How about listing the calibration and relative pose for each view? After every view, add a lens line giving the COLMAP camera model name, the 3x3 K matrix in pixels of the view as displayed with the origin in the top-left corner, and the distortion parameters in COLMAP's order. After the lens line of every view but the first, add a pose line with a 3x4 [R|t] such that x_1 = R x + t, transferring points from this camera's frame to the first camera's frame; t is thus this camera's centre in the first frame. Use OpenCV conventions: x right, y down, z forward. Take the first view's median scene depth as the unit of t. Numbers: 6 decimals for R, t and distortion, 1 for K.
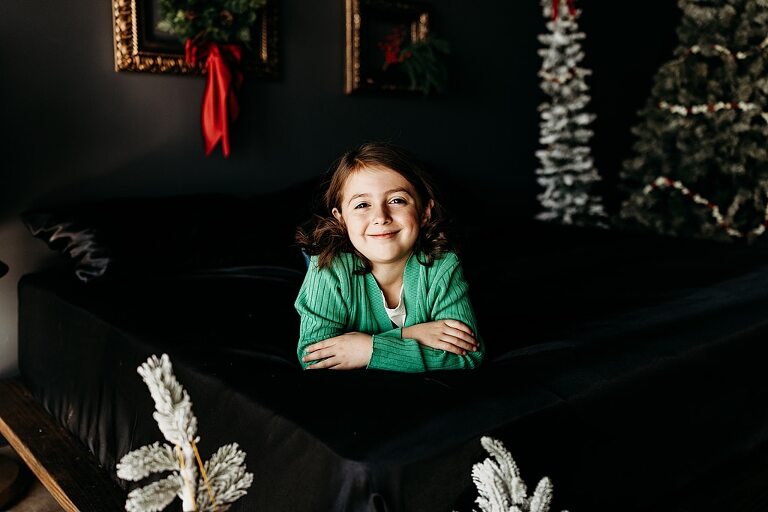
lens RADIAL K [[739.7, 0, 384.0], [0, 739.7, 256.0], [0, 0, 1]] dist [0.004632, -0.013166]
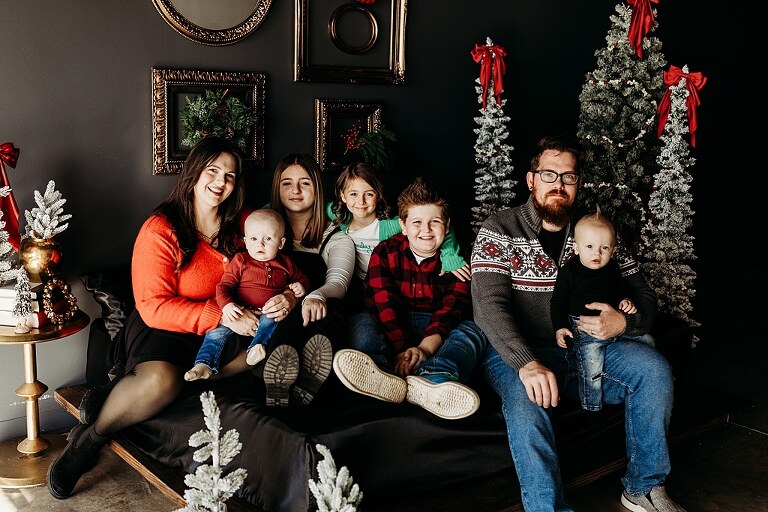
lens RADIAL K [[810.9, 0, 356.5], [0, 810.9, 227.2], [0, 0, 1]] dist [0.003362, 0.010306]
pose [[0.999464, 0.014987, -0.029113, 0.064014], [-0.015476, 0.999742, -0.016625, -0.097937], [0.028856, 0.017066, 0.999438, -0.442126]]
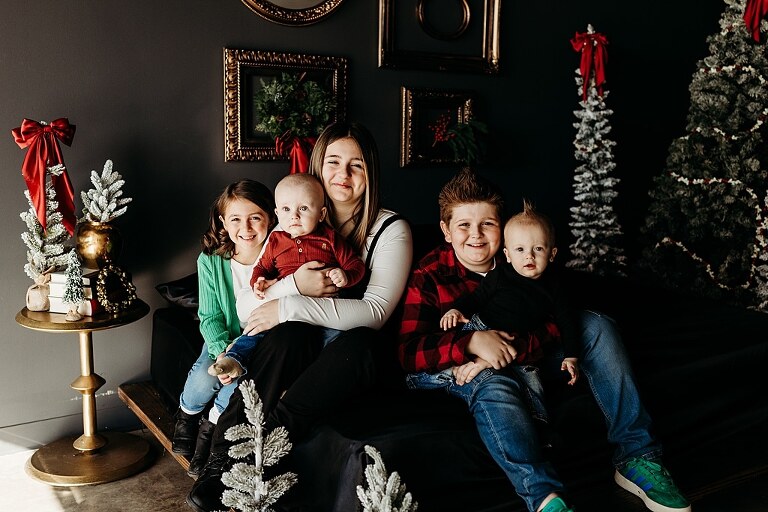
lens RADIAL K [[792.5, 0, 408.2], [0, 792.5, 244.7], [0, 0, 1]] dist [0.009910, -0.001913]
pose [[0.993897, 0.027593, -0.106809, 0.105089], [-0.029882, 0.999356, -0.019885, -0.058938], [0.106192, 0.022955, 0.994081, -0.325011]]
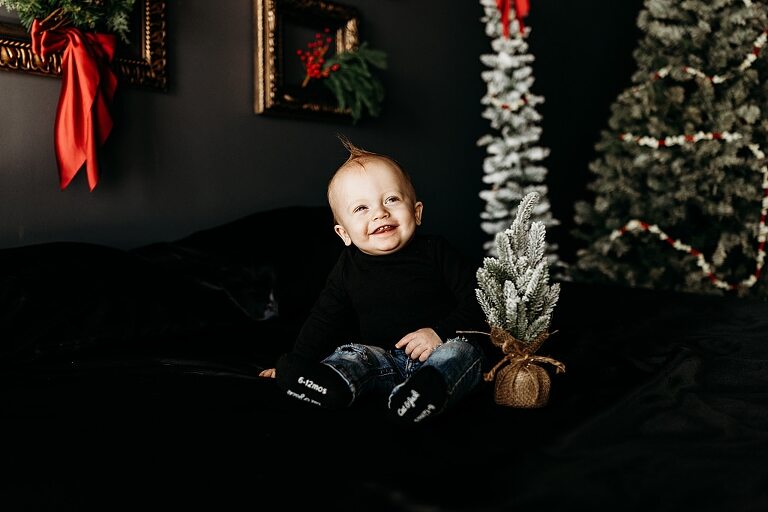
lens RADIAL K [[739.7, 0, 384.0], [0, 739.7, 256.0], [0, 0, 1]] dist [0.004632, -0.013166]
pose [[0.986623, -0.013902, 0.162422, -0.046773], [0.025704, 0.997160, -0.070792, -0.013910], [-0.160977, 0.074020, 0.984179, 0.229371]]
